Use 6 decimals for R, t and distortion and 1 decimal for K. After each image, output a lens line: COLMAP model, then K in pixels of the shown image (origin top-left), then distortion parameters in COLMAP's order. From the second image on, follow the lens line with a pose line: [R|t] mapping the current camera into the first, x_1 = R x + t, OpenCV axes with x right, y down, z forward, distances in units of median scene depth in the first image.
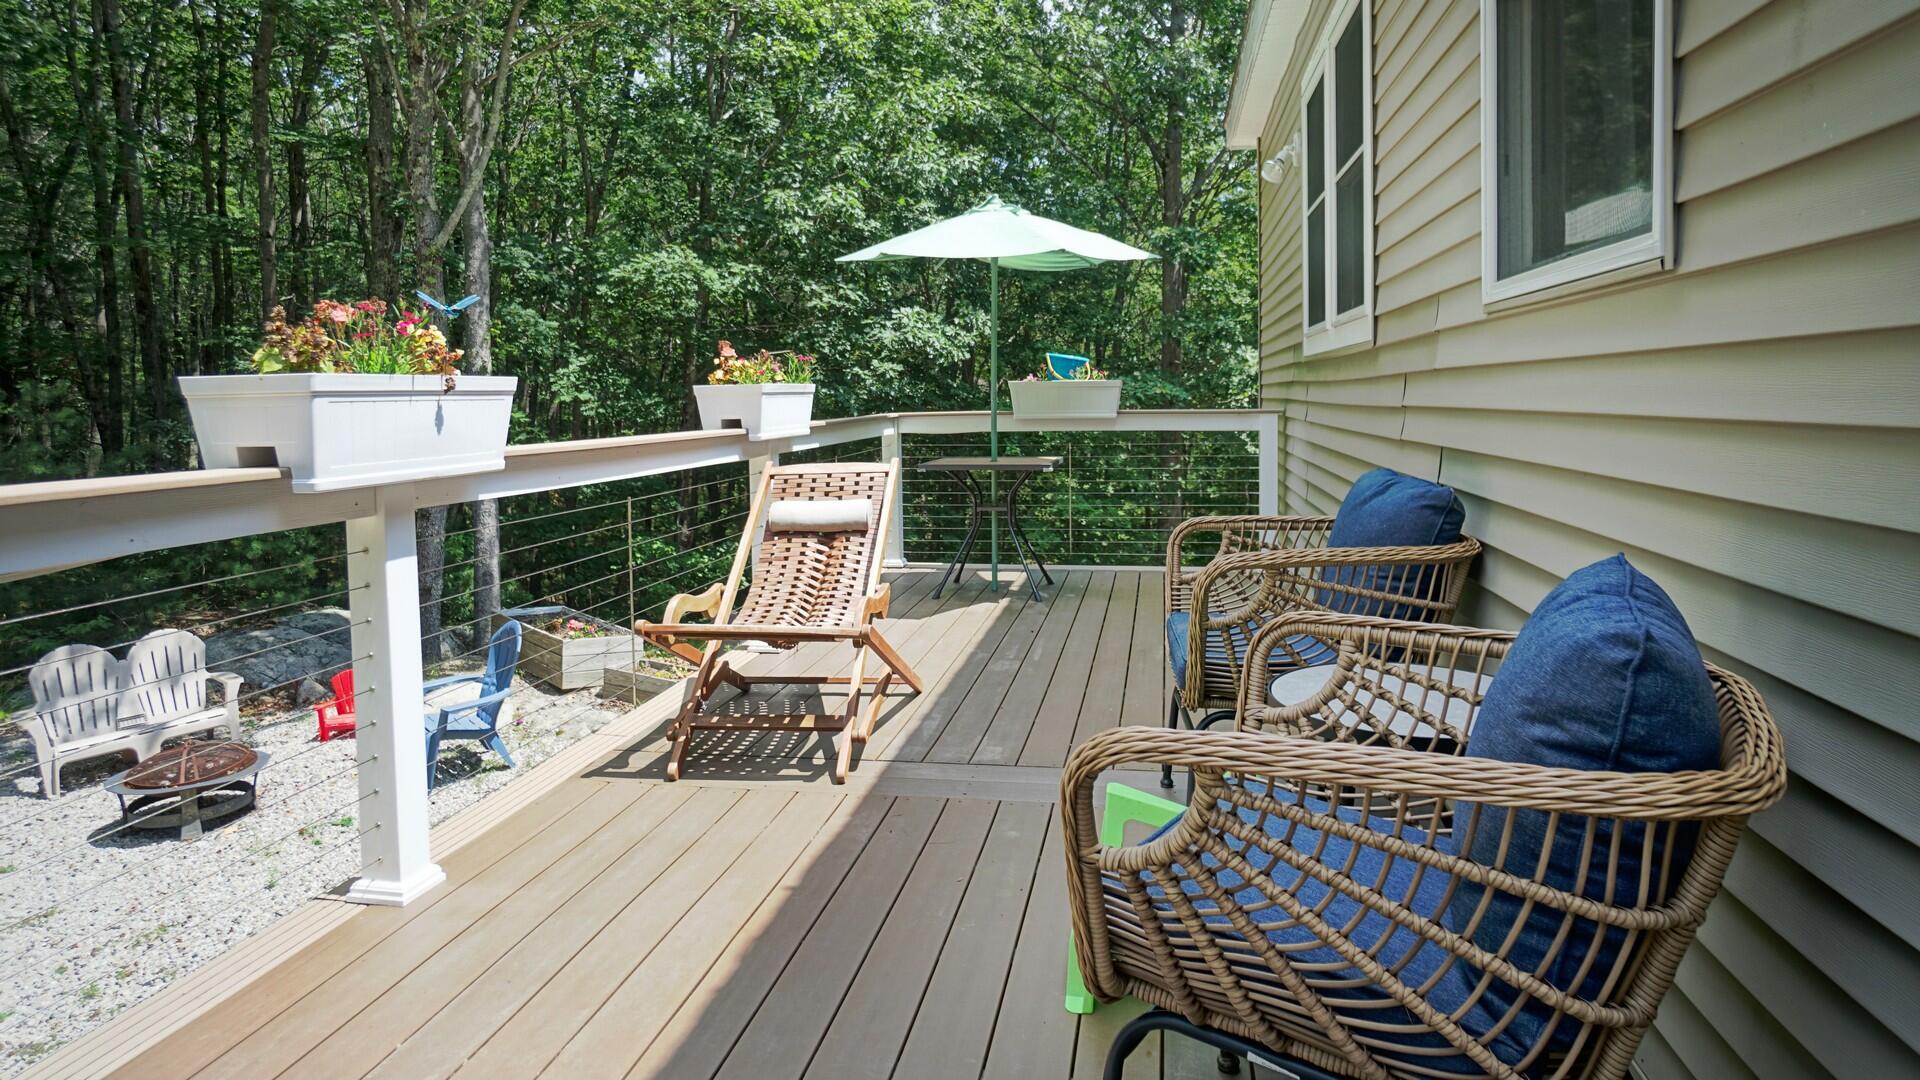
lens RADIAL K [[1233.8, 0, 960.9], [0, 1233.8, 540.1], [0, 0, 1]] dist [0.003679, -0.001471]
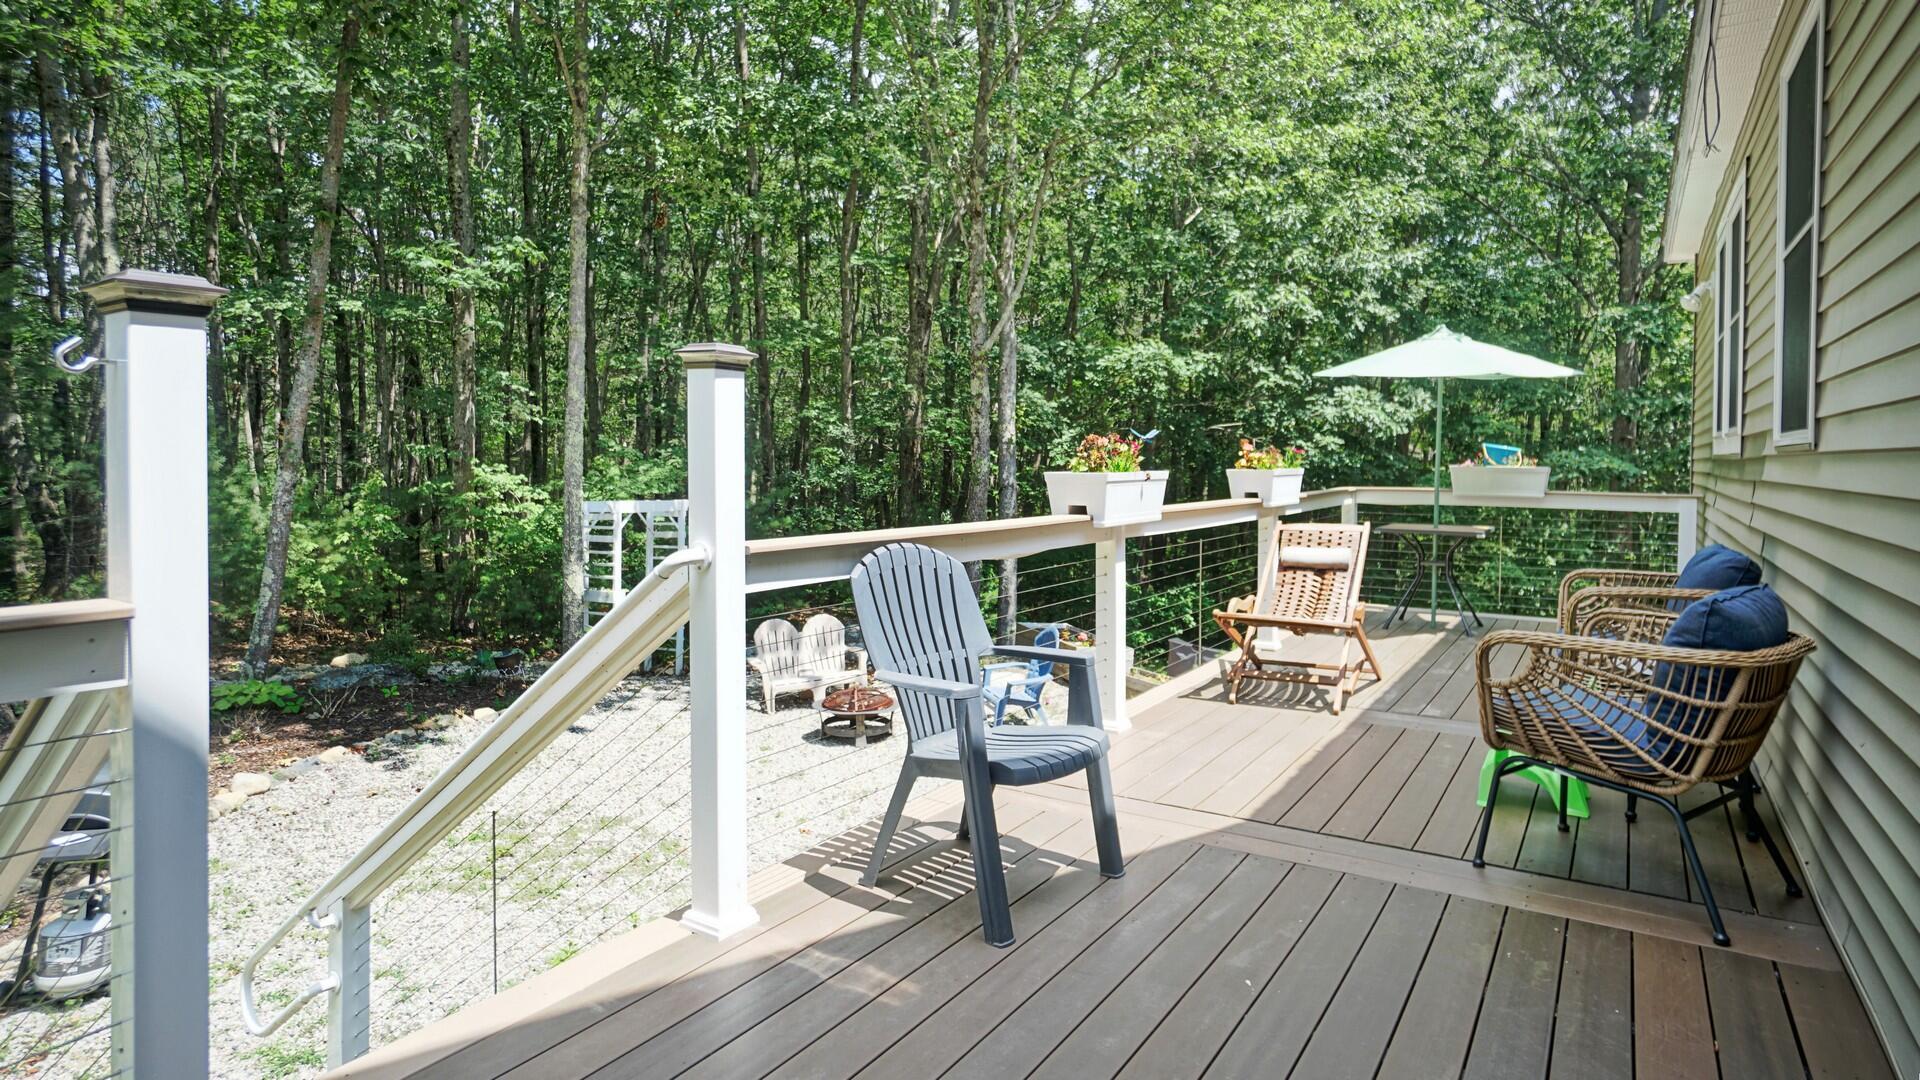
lens RADIAL K [[1113.4, 0, 931.6], [0, 1113.4, 483.8], [0, 0, 1]] dist [-0.018356, 0.008921]
pose [[0.922941, 0.031659, -0.383638, -0.013989], [-0.067115, 0.994582, -0.079386, 0.015985], [0.379046, 0.099016, 0.920065, -0.243913]]
